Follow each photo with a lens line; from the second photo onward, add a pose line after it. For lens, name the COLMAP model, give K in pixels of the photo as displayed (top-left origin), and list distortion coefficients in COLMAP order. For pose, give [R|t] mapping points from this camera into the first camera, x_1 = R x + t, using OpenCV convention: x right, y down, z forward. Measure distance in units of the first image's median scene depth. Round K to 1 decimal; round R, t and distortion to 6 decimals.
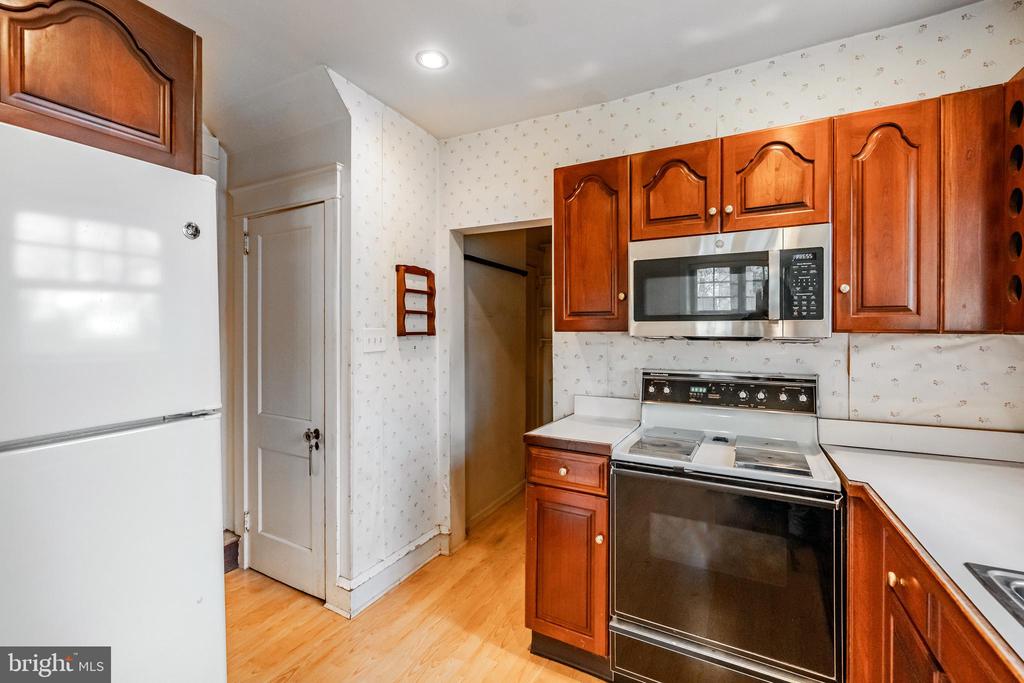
lens RADIAL K [[451.5, 0, 510.8], [0, 451.5, 331.8], [0, 0, 1]] dist [0.000227, 0.000069]
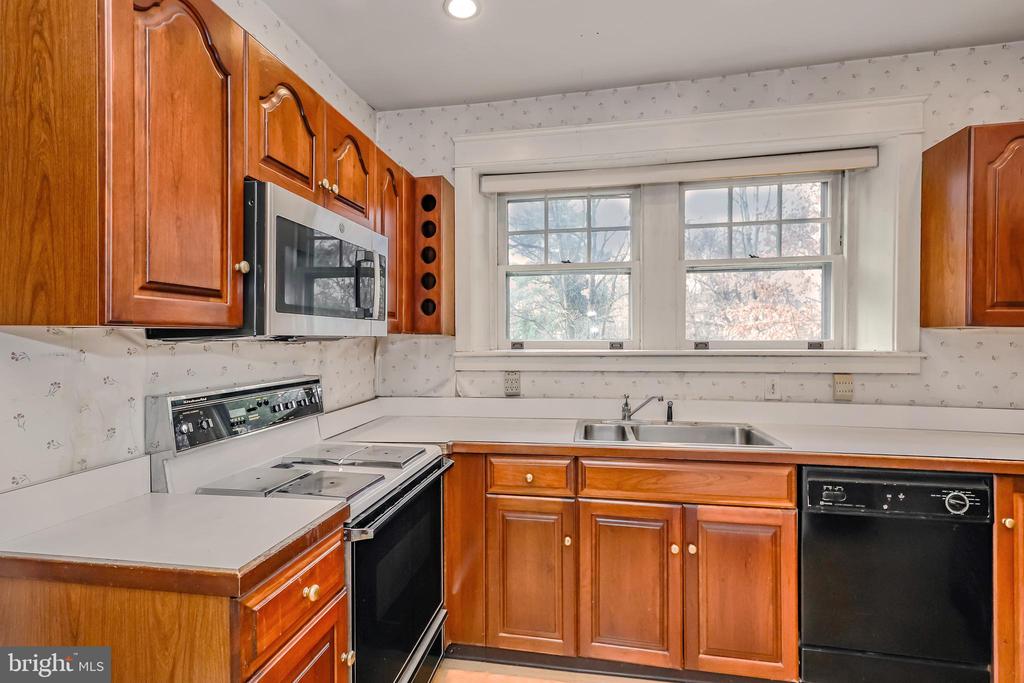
lens RADIAL K [[486.5, 0, 512.0], [0, 486.5, 341.5], [0, 0, 1]] dist [0.025346, 0.000498]
pose [[-0.298011, -0.008887, 0.954521, -0.477120], [0.001212, 0.999952, 0.009688, 0.011264], [-0.954562, 0.004045, -0.297986, 0.891001]]
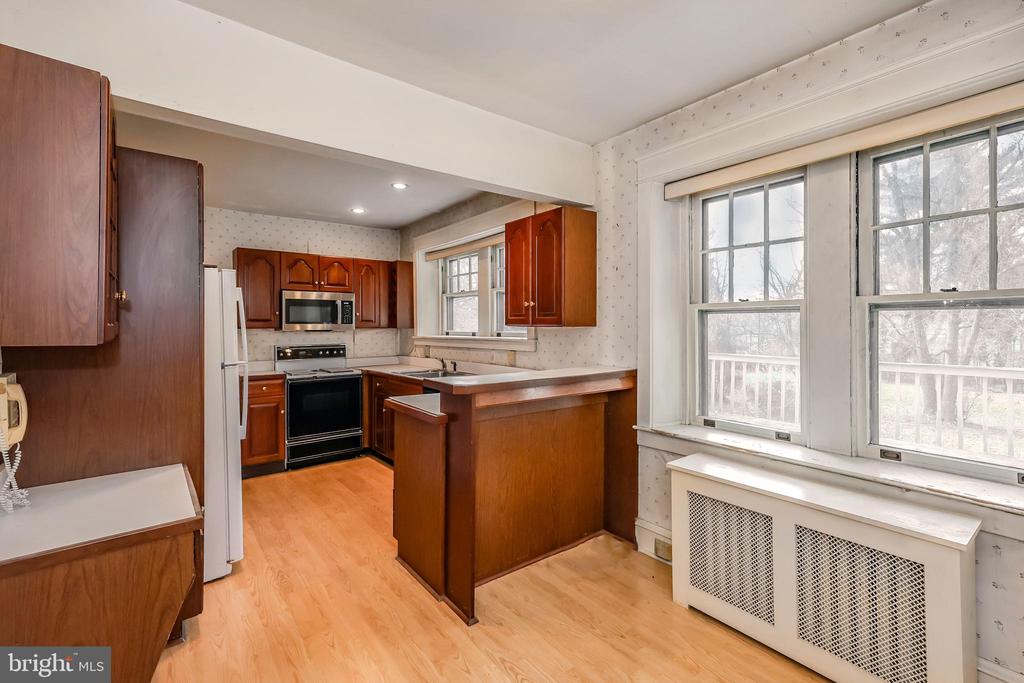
lens RADIAL K [[486.5, 0, 512.0], [0, 486.5, 341.5], [0, 0, 1]] dist [0.025346, 0.000498]
pose [[0.442337, -0.031369, 0.896300, -1.533973], [0.003593, 0.999442, 0.033205, -0.012529], [-0.896842, -0.011468, 0.442203, -1.230443]]
